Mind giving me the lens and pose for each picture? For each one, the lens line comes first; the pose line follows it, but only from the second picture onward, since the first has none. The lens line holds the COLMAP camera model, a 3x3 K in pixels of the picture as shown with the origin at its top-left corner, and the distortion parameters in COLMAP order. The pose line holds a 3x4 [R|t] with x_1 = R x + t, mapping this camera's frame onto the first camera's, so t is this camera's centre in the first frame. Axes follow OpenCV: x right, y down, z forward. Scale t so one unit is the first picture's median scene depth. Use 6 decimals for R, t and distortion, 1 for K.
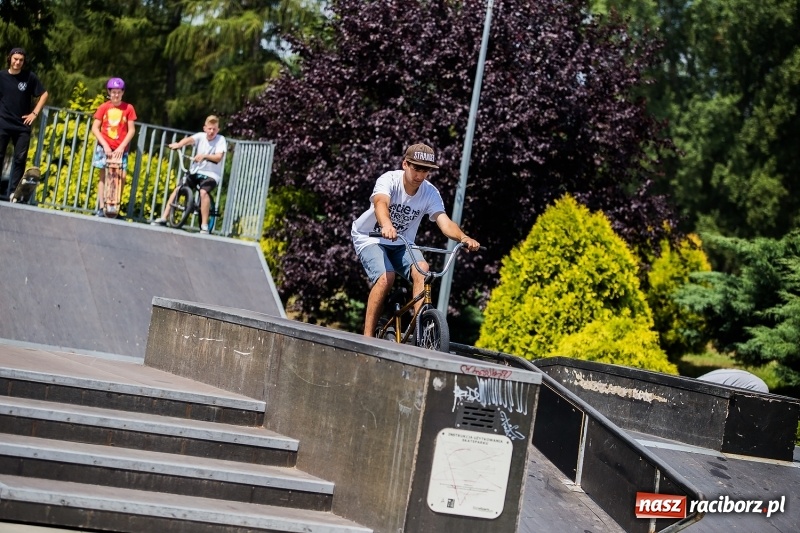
lens RADIAL K [[2888.0, 0, 400.0], [0, 2888.0, 266.5], [0, 0, 1]] dist [0.136982, 1.932462]
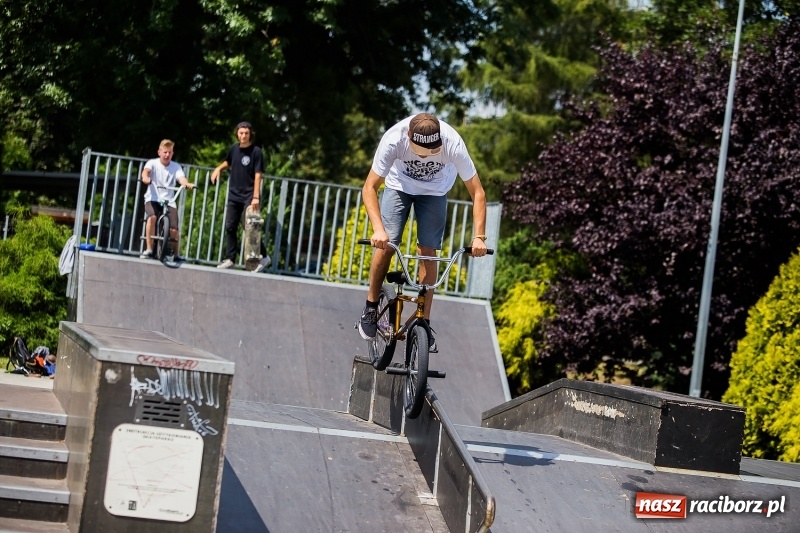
lens RADIAL K [[2677.7, 0, 400.0], [0, 2677.7, 266.5], [0, 0, 1]] dist [0.075273, -0.052889]
pose [[0.974123, -0.043275, -0.221836, 0.135562], [0.034128, 0.998408, -0.044907, 0.021703], [0.223427, 0.036174, 0.974049, 0.083716]]
